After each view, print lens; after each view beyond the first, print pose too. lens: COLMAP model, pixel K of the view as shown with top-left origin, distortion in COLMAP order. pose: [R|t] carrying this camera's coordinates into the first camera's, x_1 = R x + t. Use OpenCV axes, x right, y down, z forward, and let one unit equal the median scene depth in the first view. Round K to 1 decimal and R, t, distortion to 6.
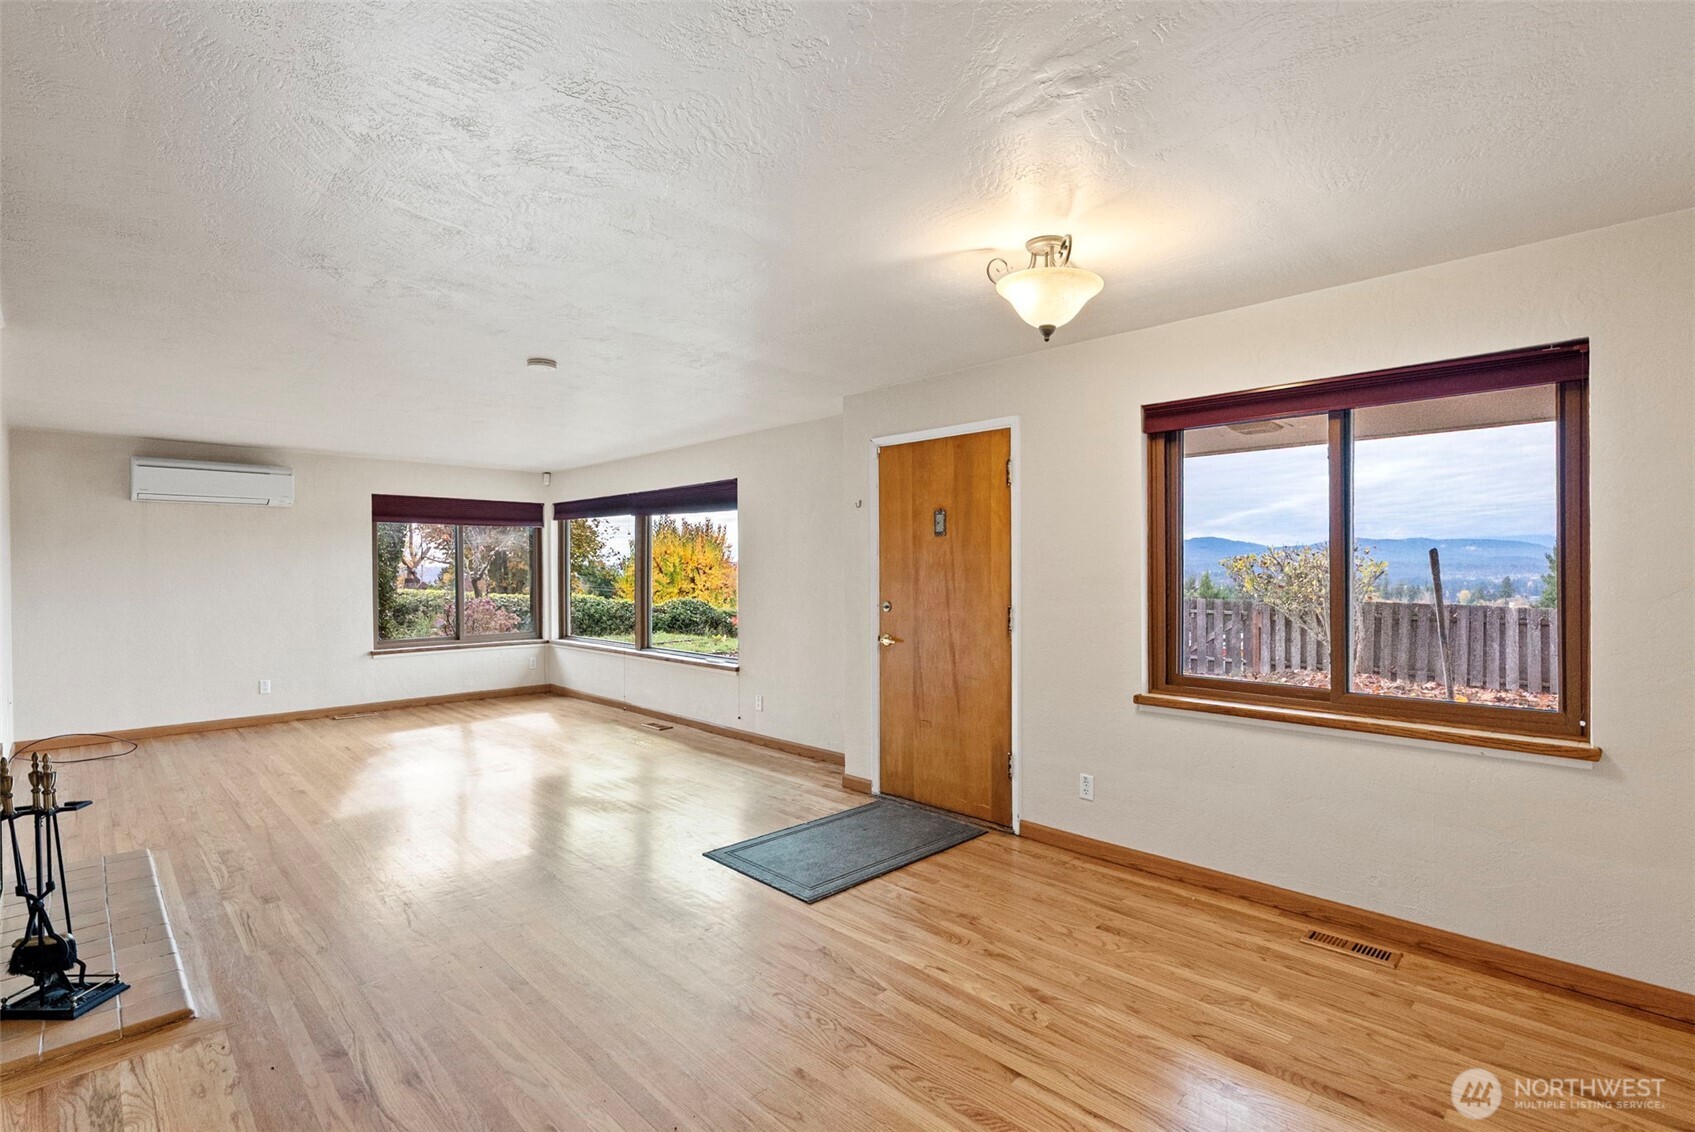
lens RADIAL K [[779.6, 0, 840.9], [0, 779.6, 574.2], [0, 0, 1]] dist [-0.012423, 0.000734]
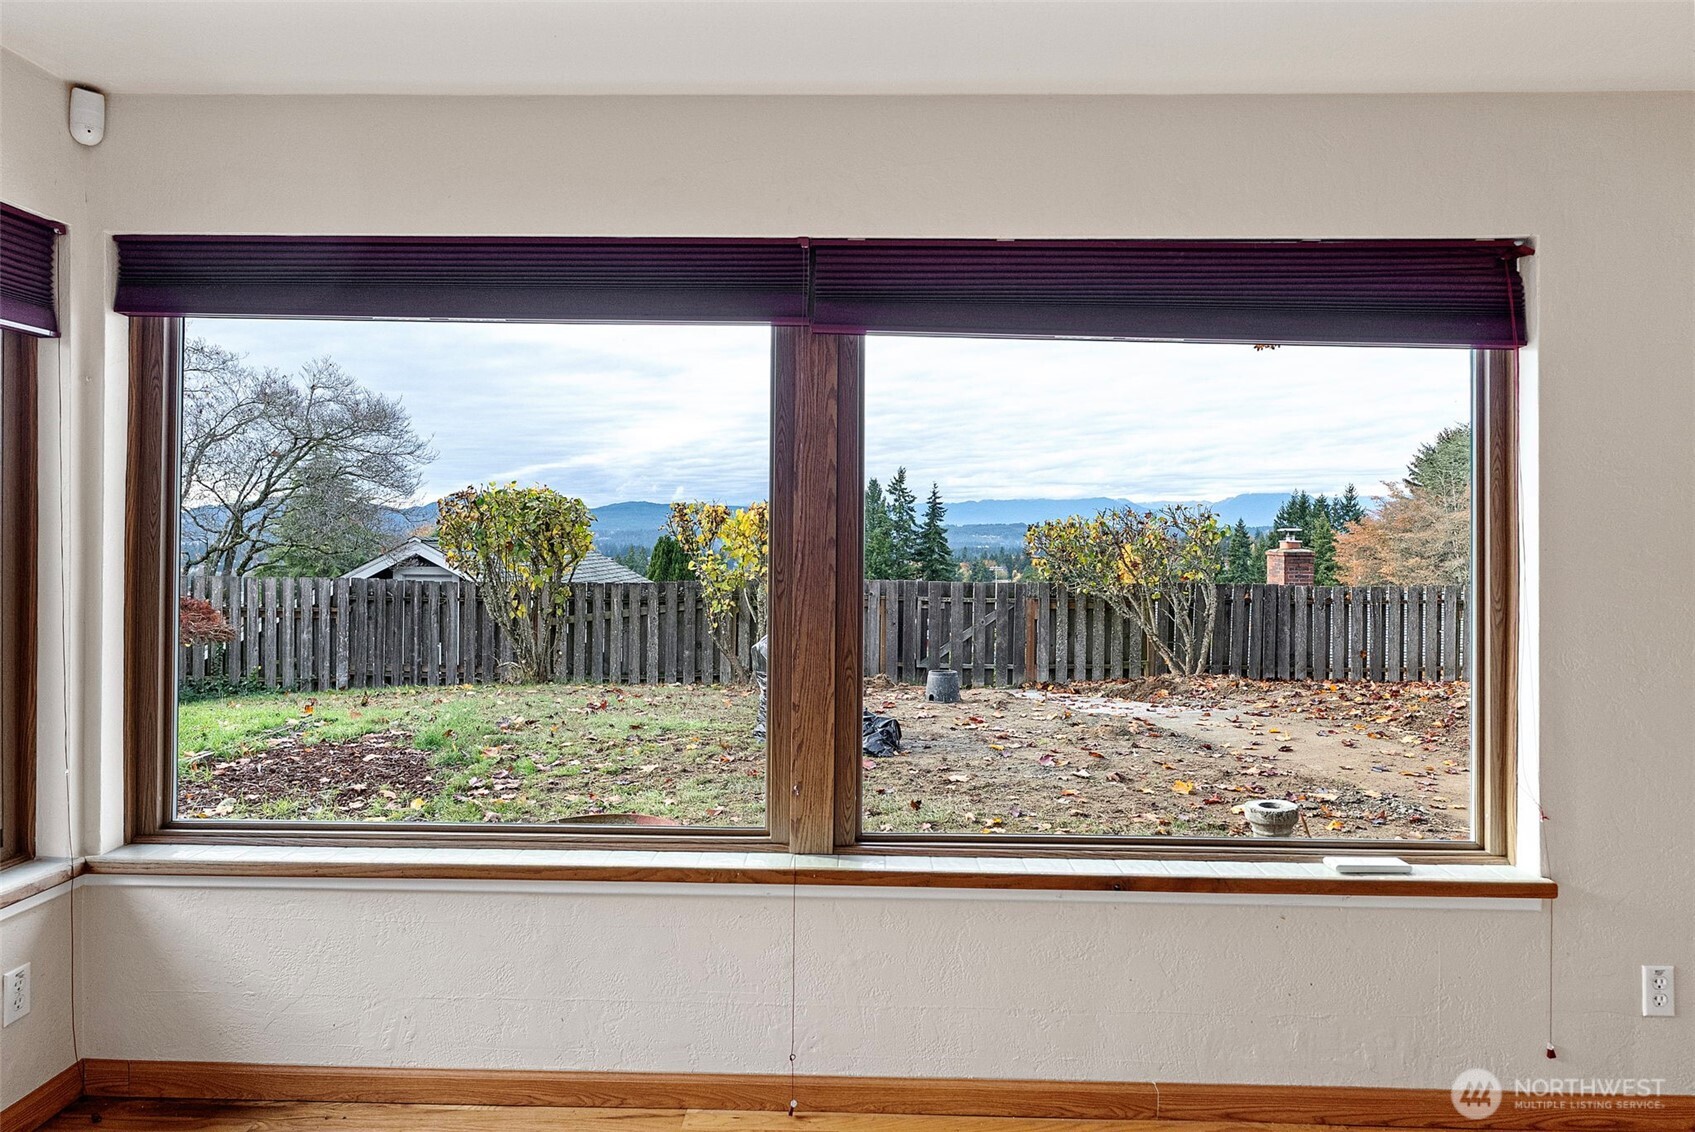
lens RADIAL K [[1047.2, 0, 847.6], [0, 1047.2, 536.0], [0, 0, 1]] dist [0.002067, 0.000911]
pose [[0.726716, 0.006771, 0.686905, -0.272746], [-0.002621, 0.999971, -0.007083, -0.002541], [-0.686933, 0.003347, 0.726713, 0.416553]]
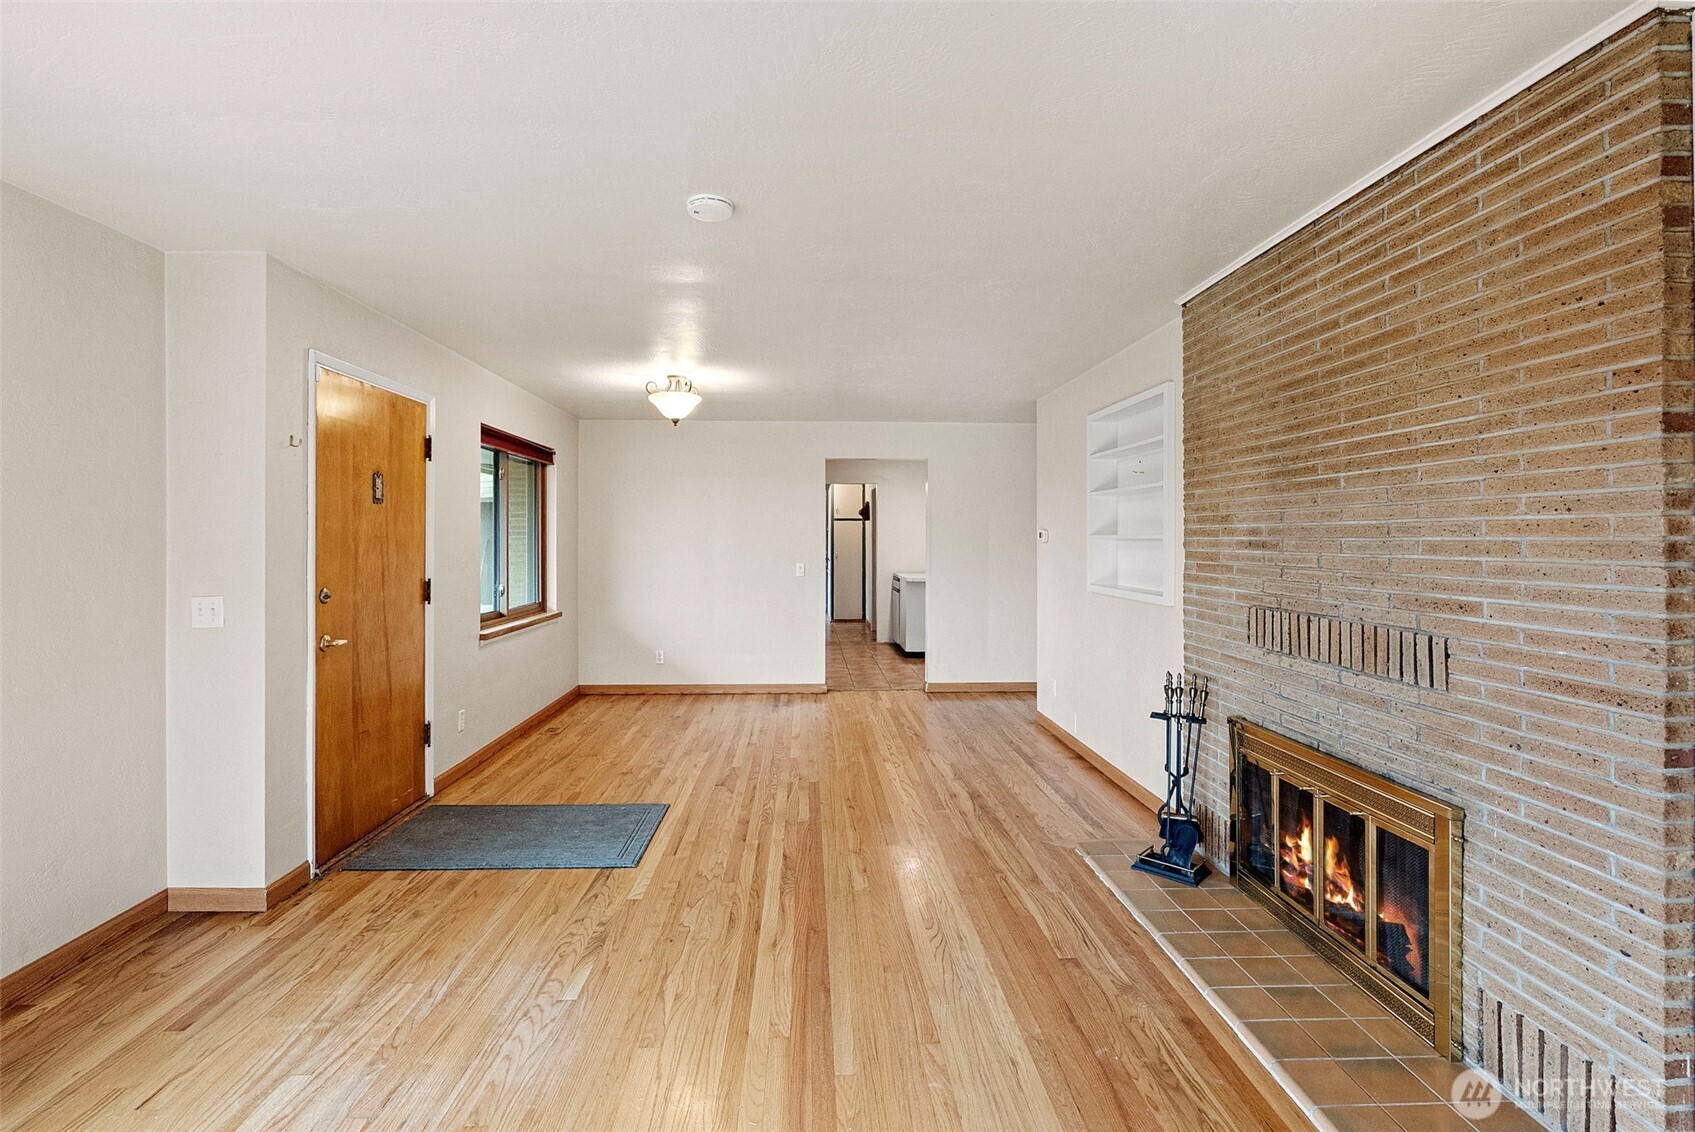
lens RADIAL K [[779.6, 0, 840.9], [0, 779.6, 574.2], [0, 0, 1]] dist [-0.012423, 0.000734]
pose [[-0.746632, -0.030199, 0.664552, -1.050976], [0.002624, 0.998828, 0.048337, -0.015541], [-0.665232, 0.037834, -0.745677, 1.692094]]
